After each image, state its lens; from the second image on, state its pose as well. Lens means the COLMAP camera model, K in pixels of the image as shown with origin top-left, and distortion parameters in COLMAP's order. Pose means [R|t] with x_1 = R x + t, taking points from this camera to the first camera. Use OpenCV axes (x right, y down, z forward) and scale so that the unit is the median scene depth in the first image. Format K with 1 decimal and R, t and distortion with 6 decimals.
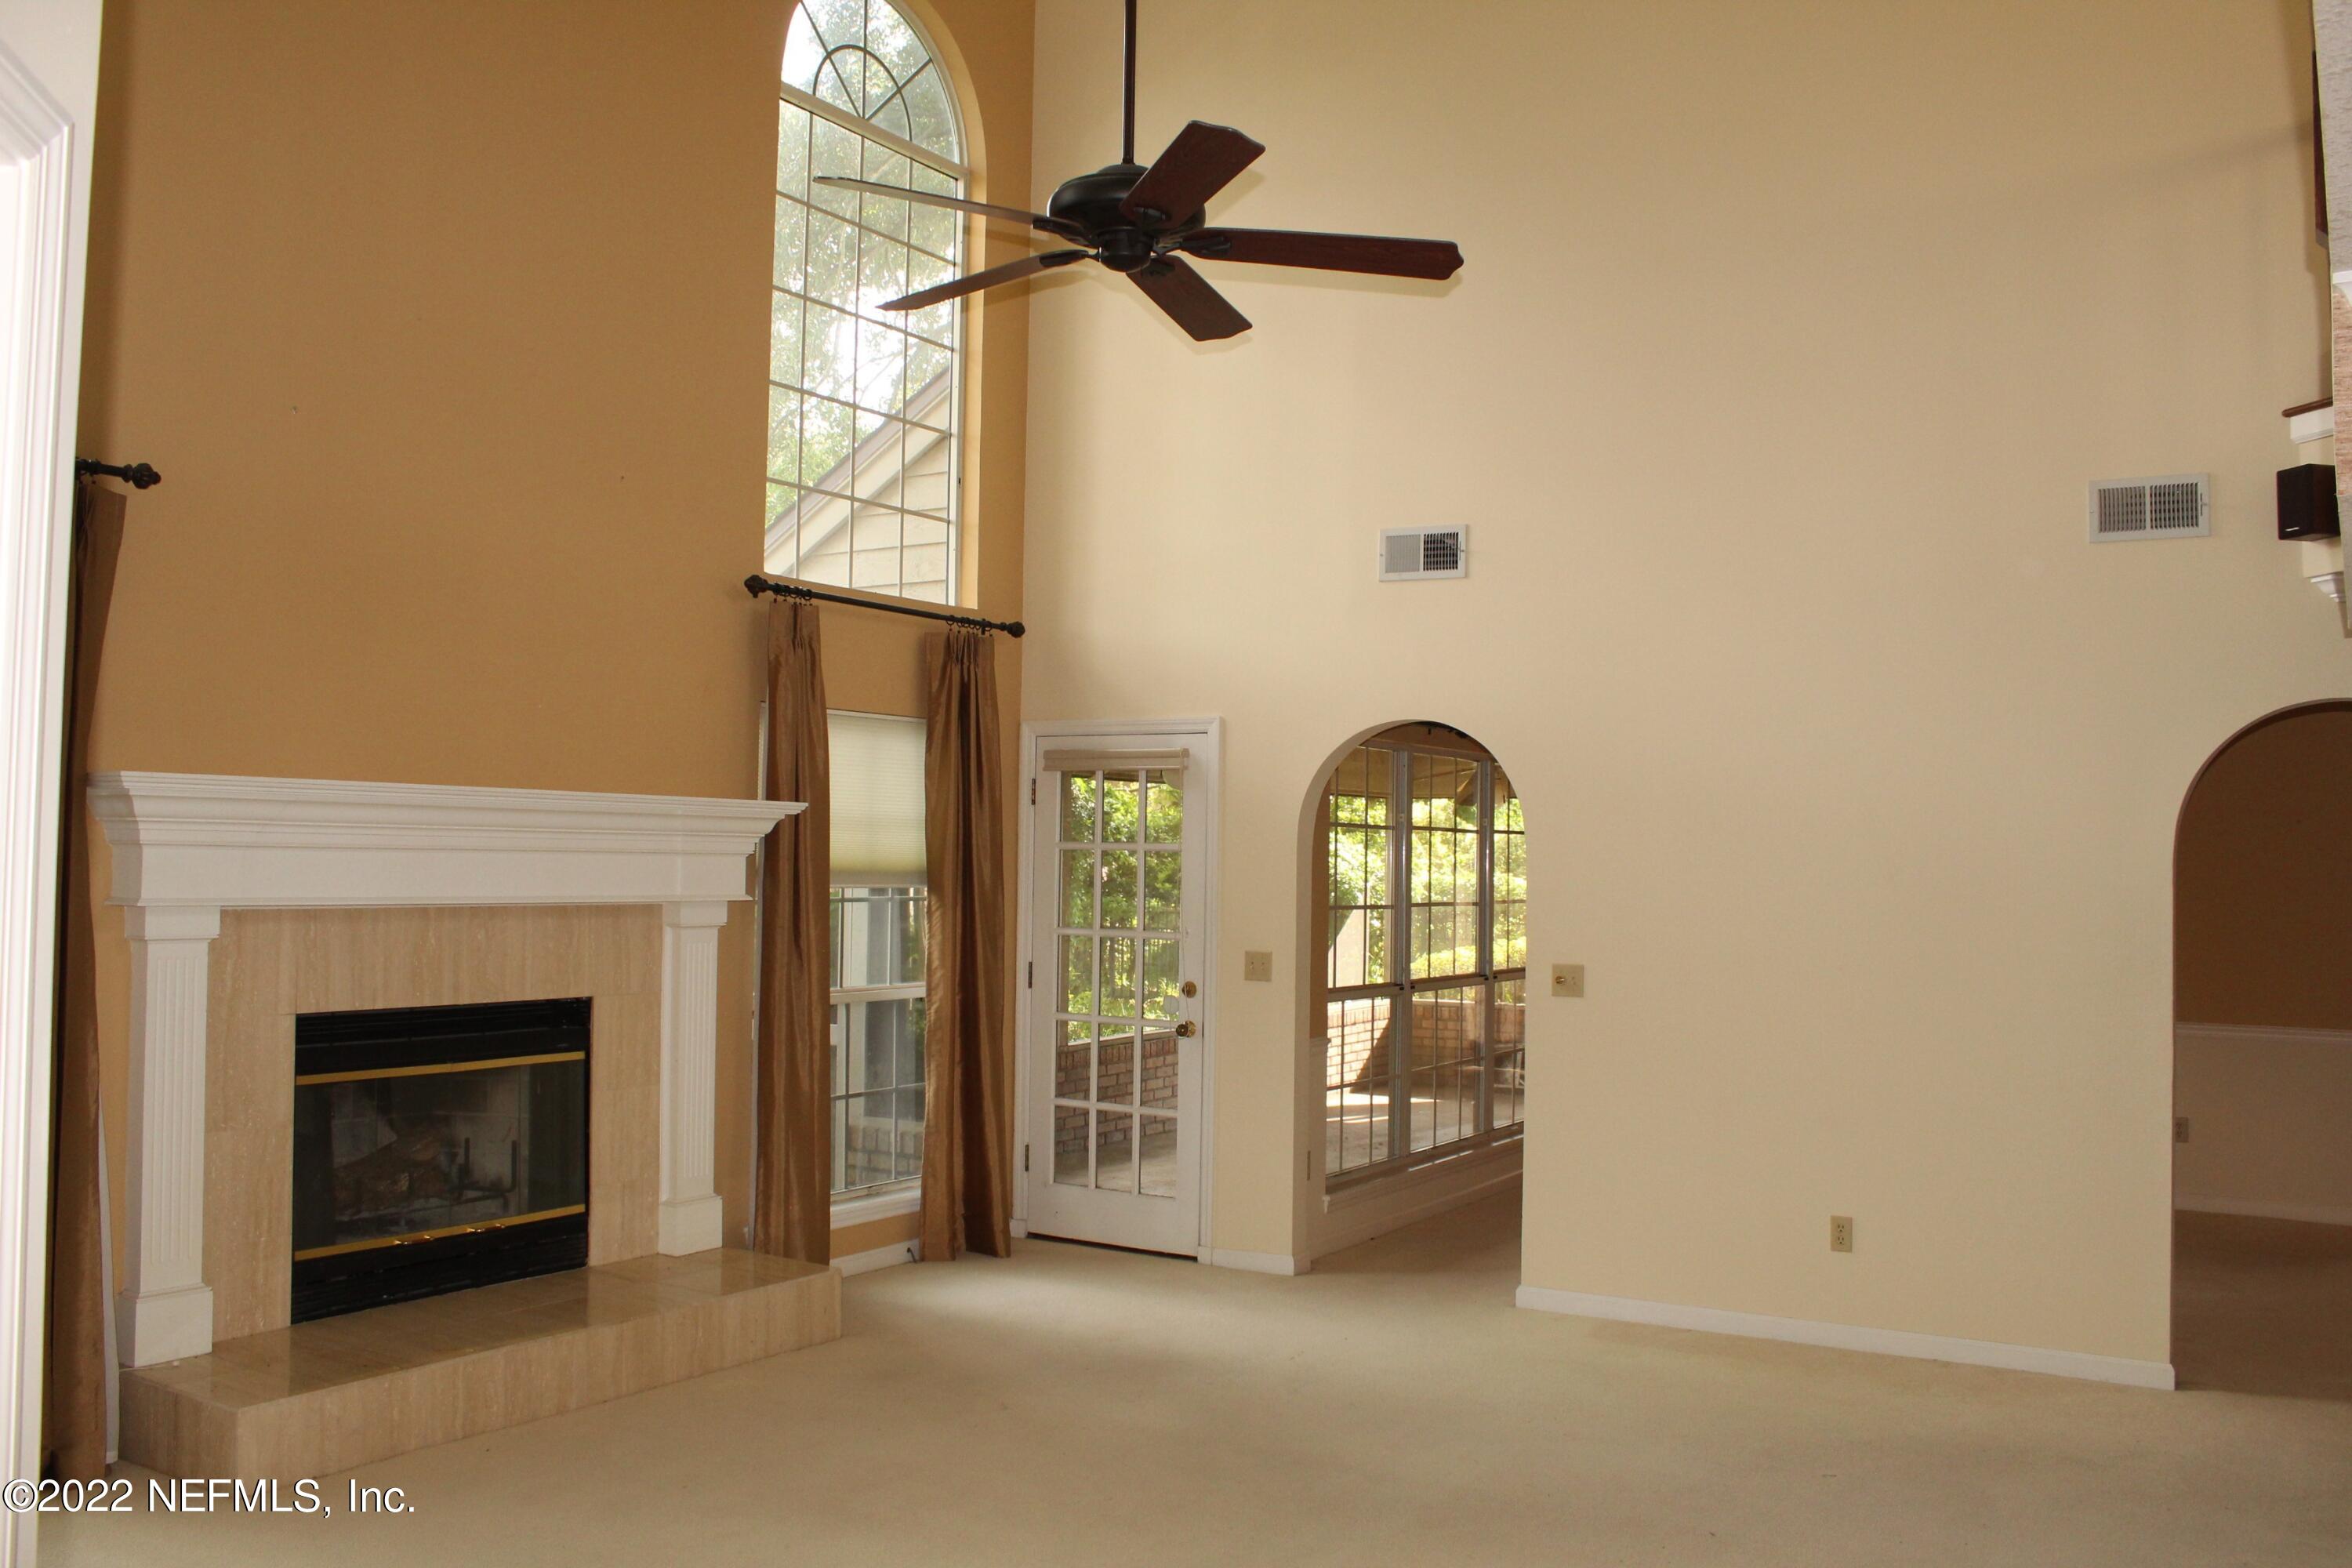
lens RADIAL K [[1998.0, 0, 1176.0], [0, 1998.0, 784.0], [0, 0, 1]] dist [-0.177106, 0.170185]
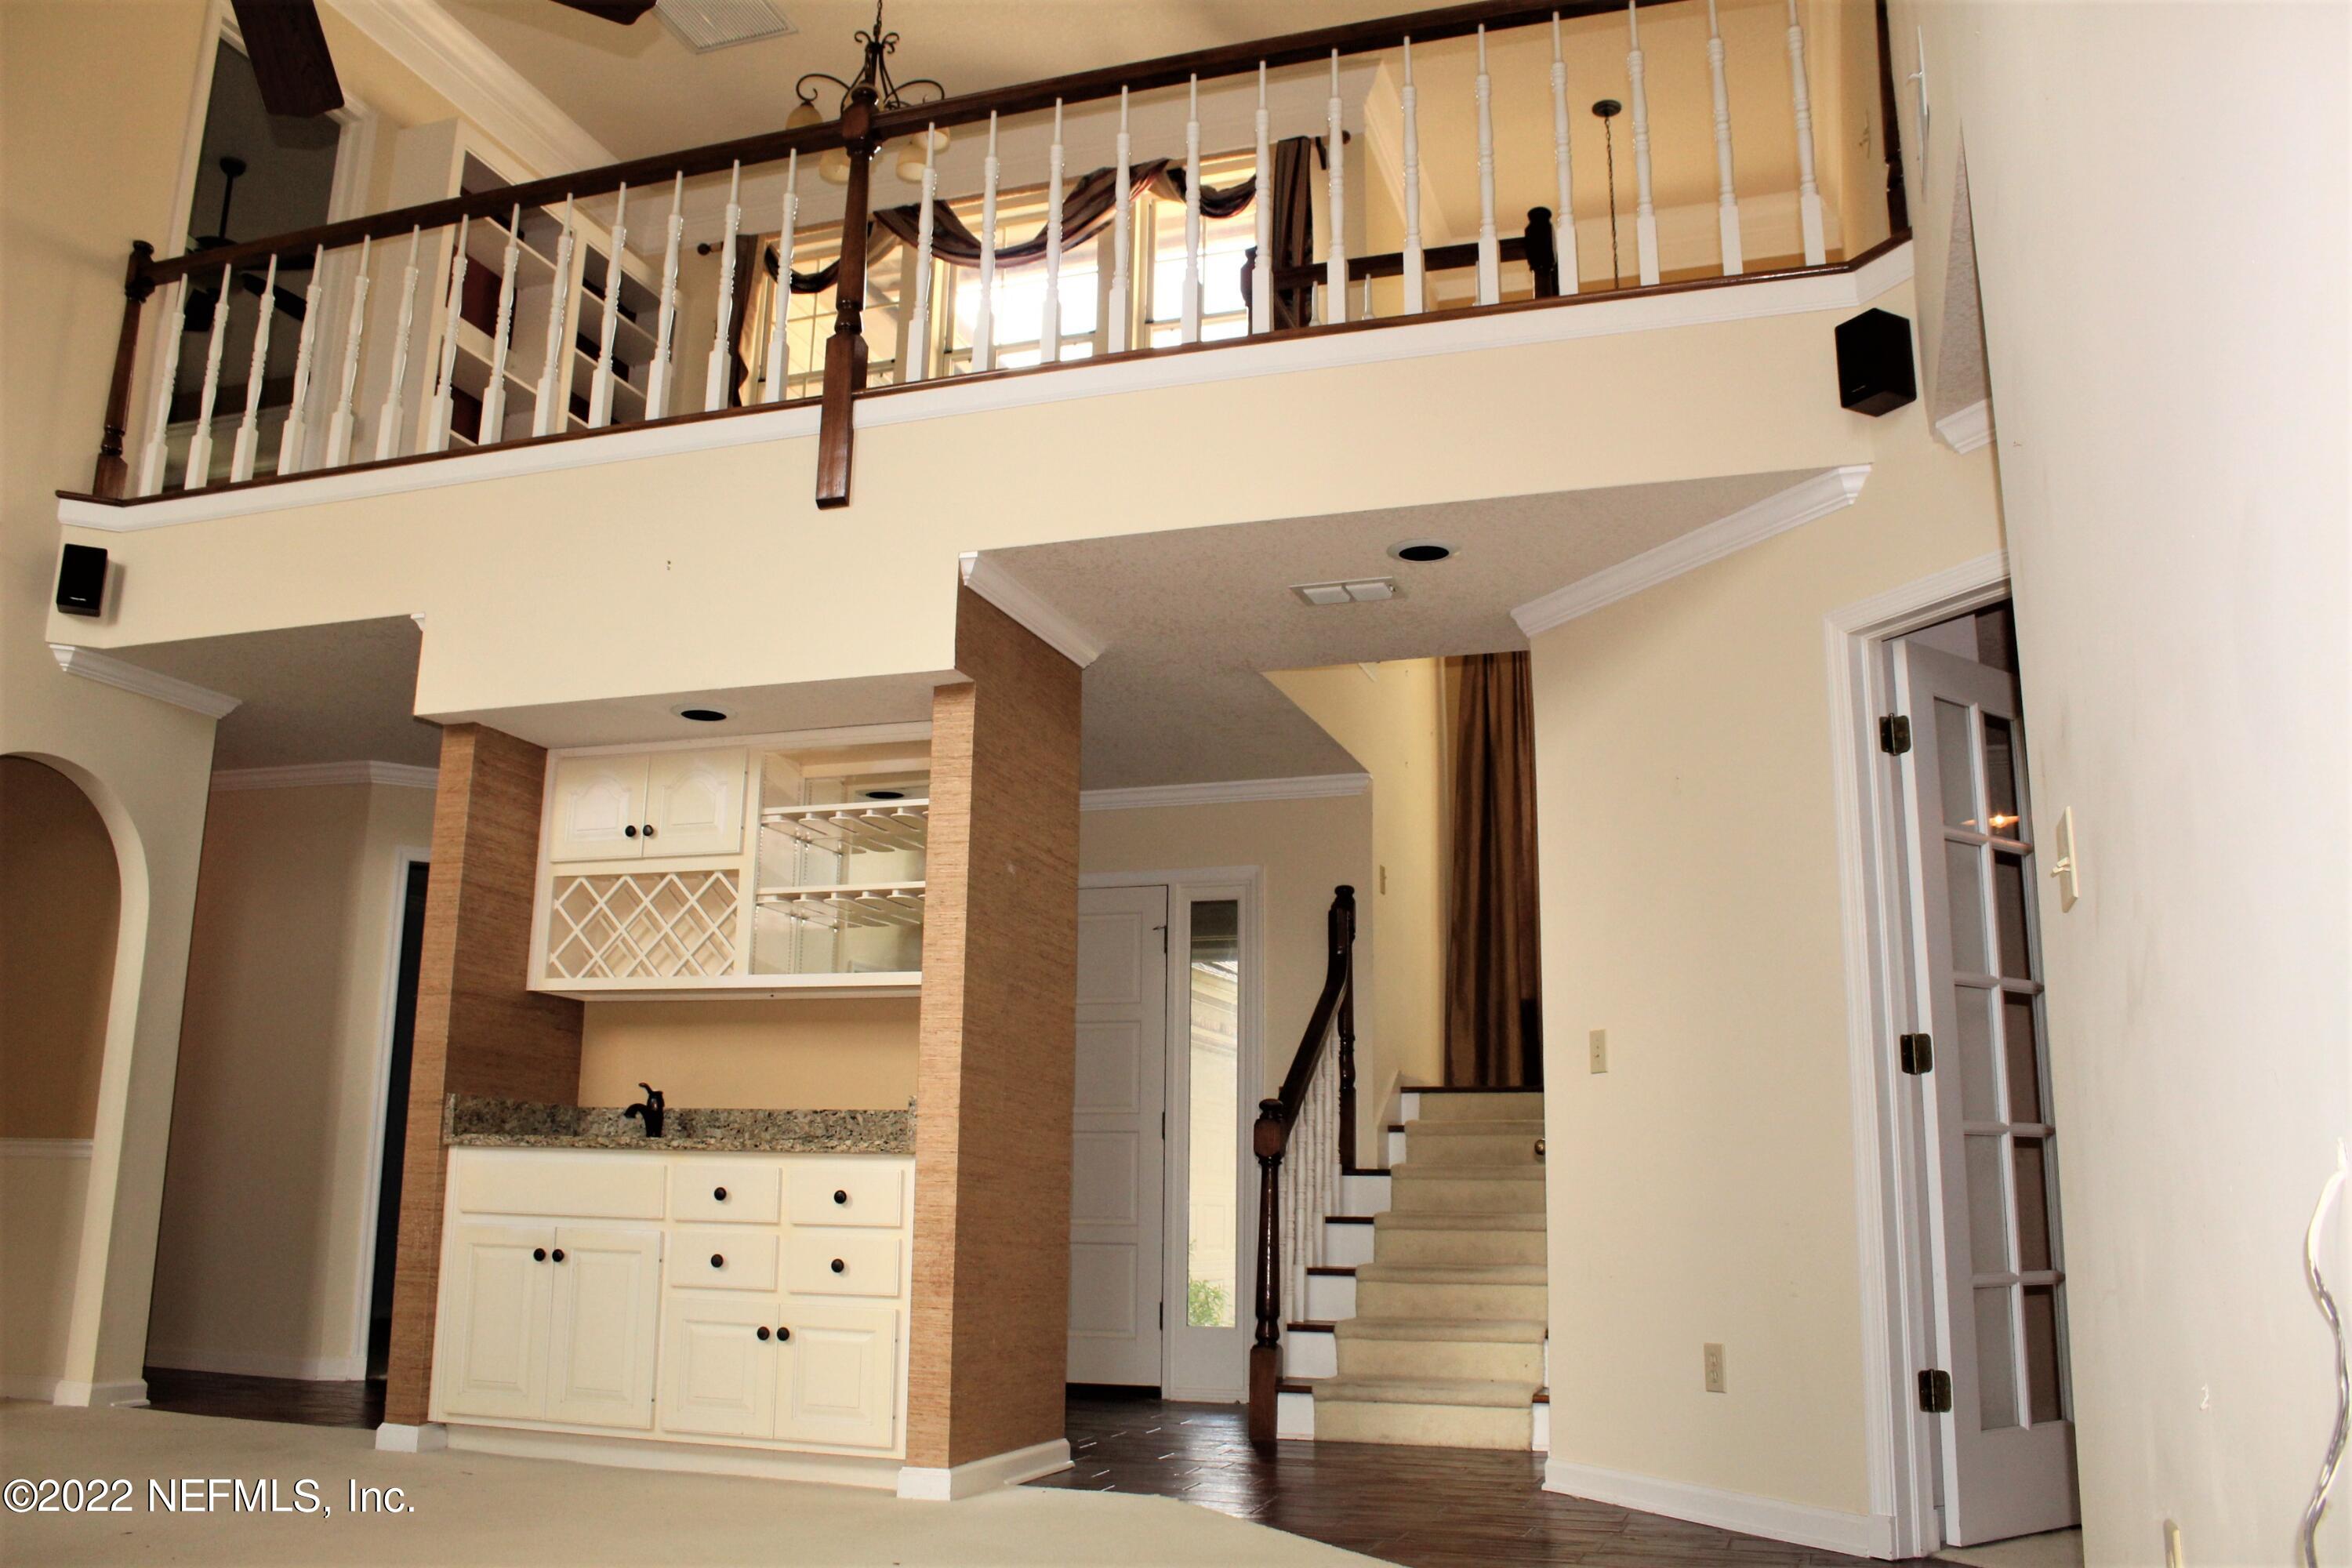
lens RADIAL K [[1998.0, 0, 1176.0], [0, 1998.0, 784.0], [0, 0, 1]] dist [-0.177106, 0.170185]
pose [[-0.234137, 0.188114, 0.953831, -0.482582], [-0.058041, 0.976647, -0.206861, 0.130989], [-0.970469, -0.103795, -0.217751, 0.482535]]
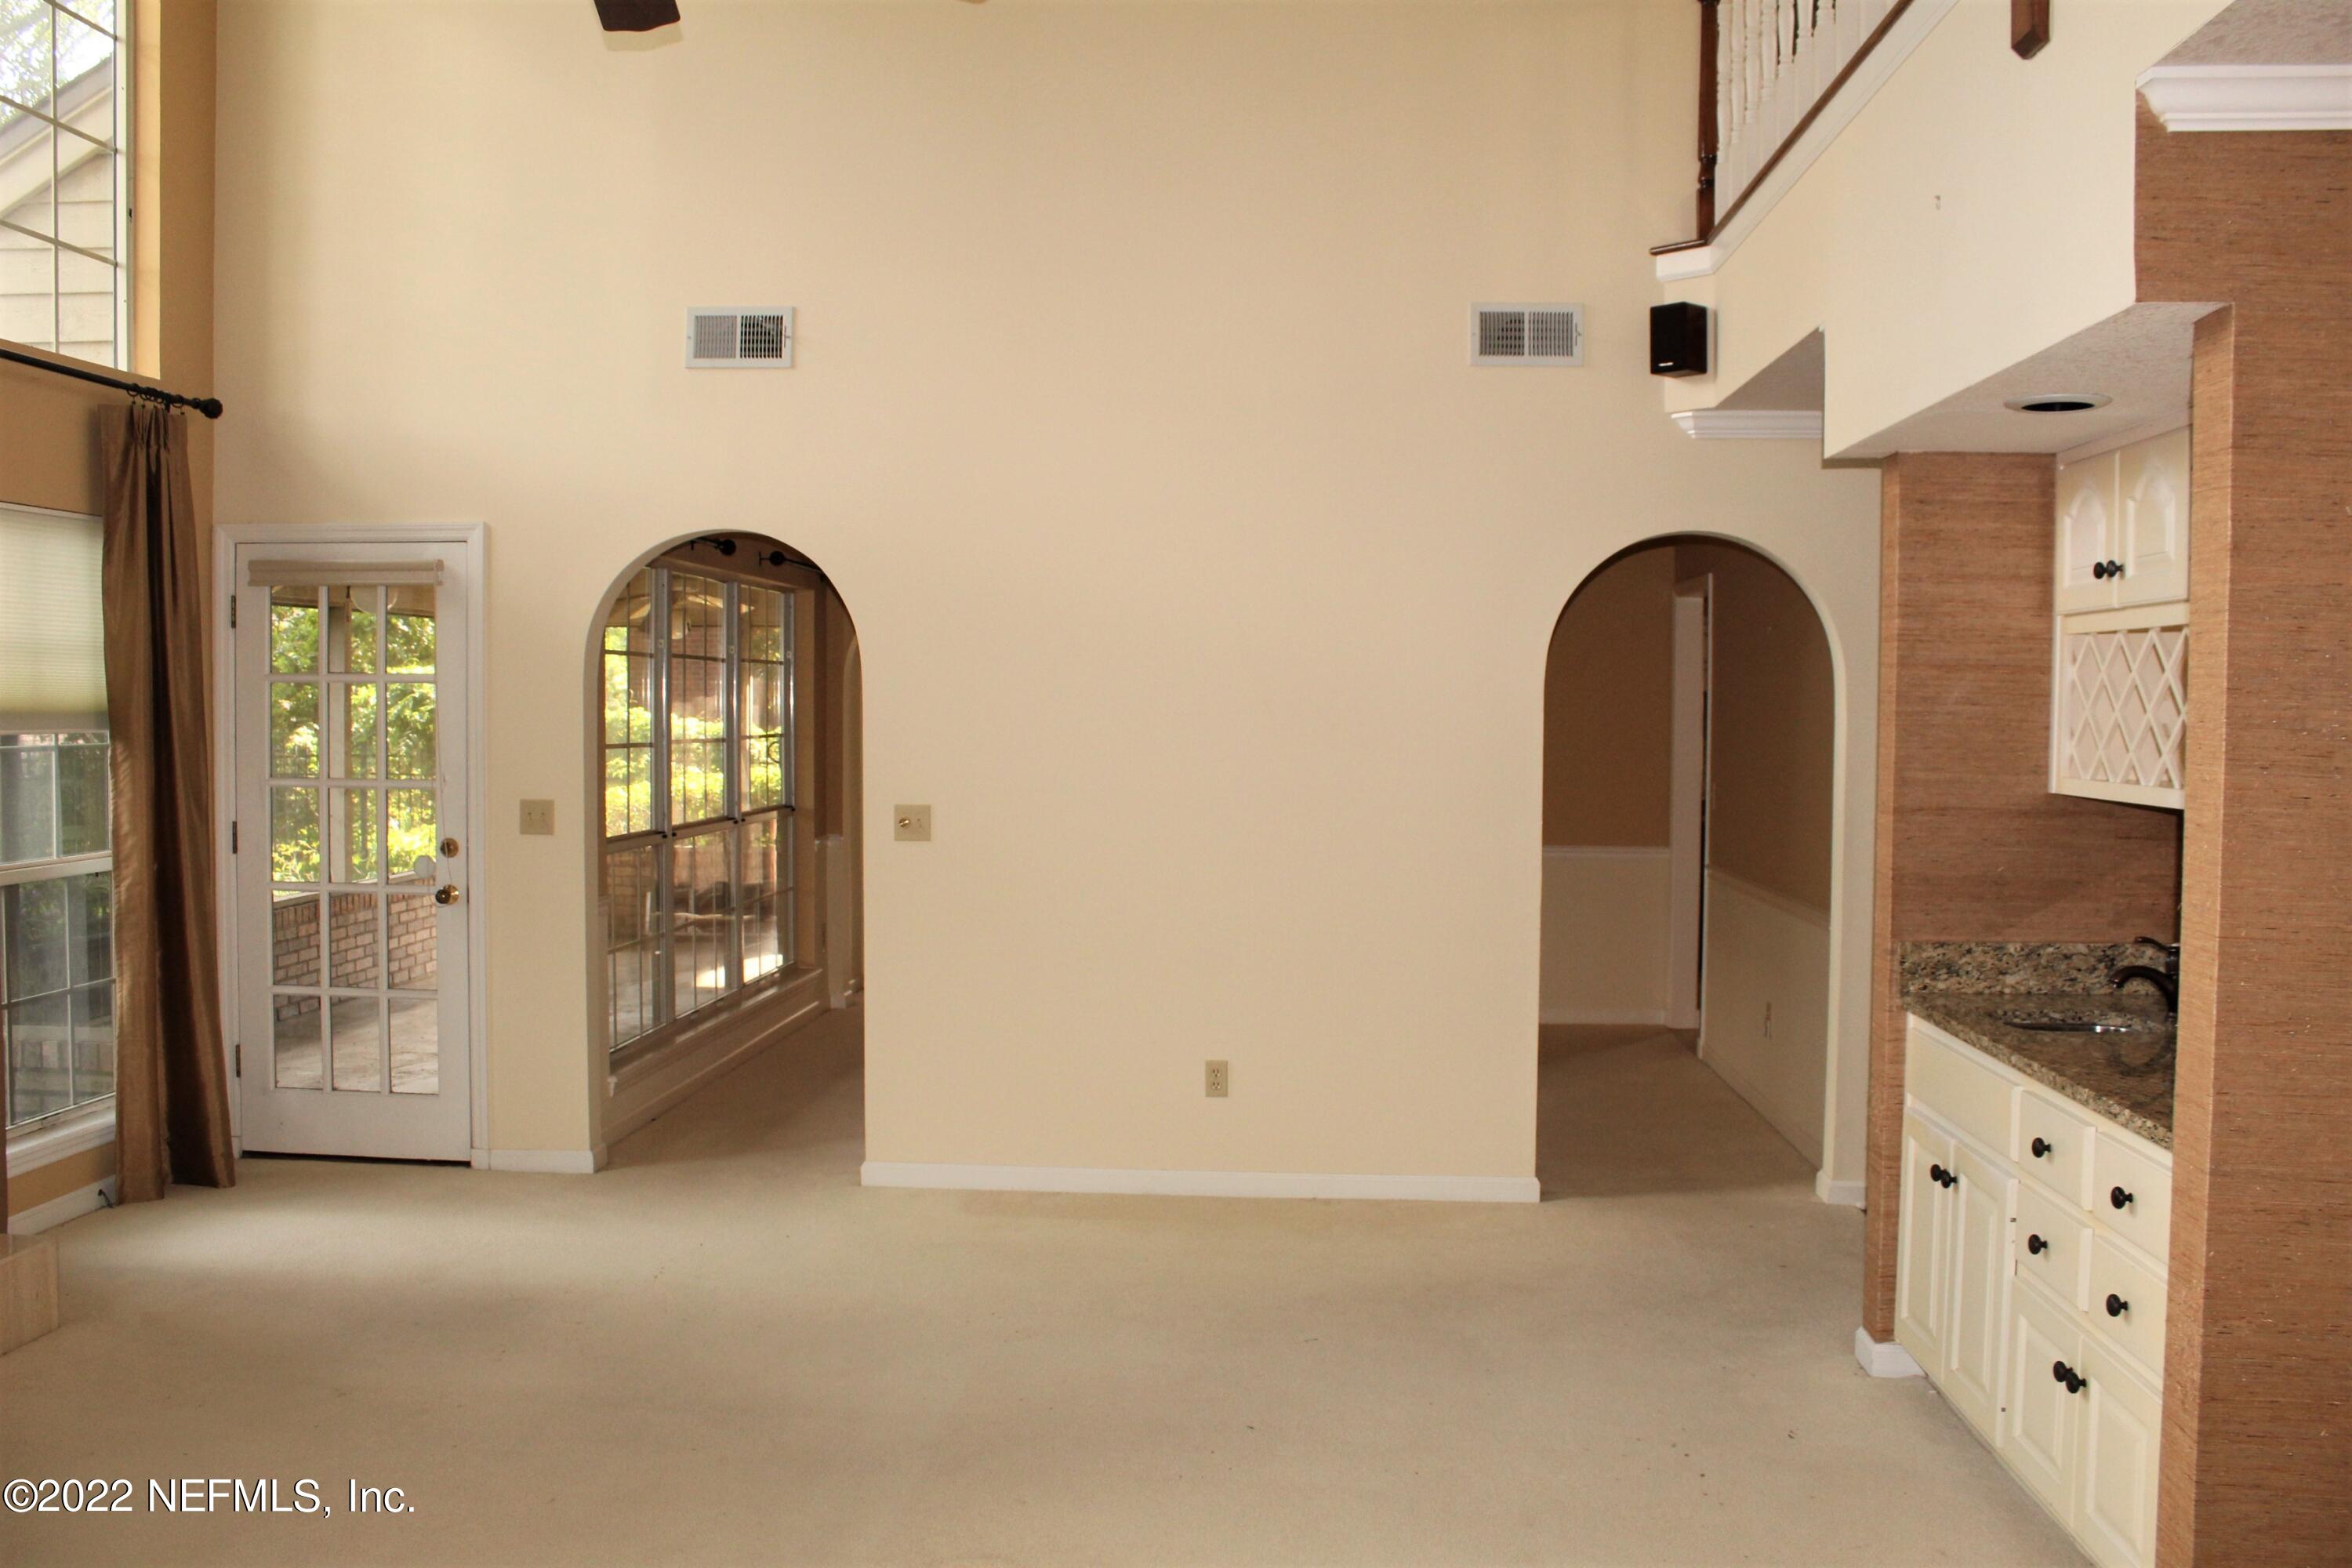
lens RADIAL K [[1998.0, 0, 1176.0], [0, 1998.0, 784.0], [0, 0, 1]] dist [-0.177106, 0.170185]
pose [[0.882436, -0.027857, 0.469608, -0.117966], [-0.010887, 0.996769, 0.079586, 0.007993], [-0.470307, -0.075342, 0.879281, 0.143500]]
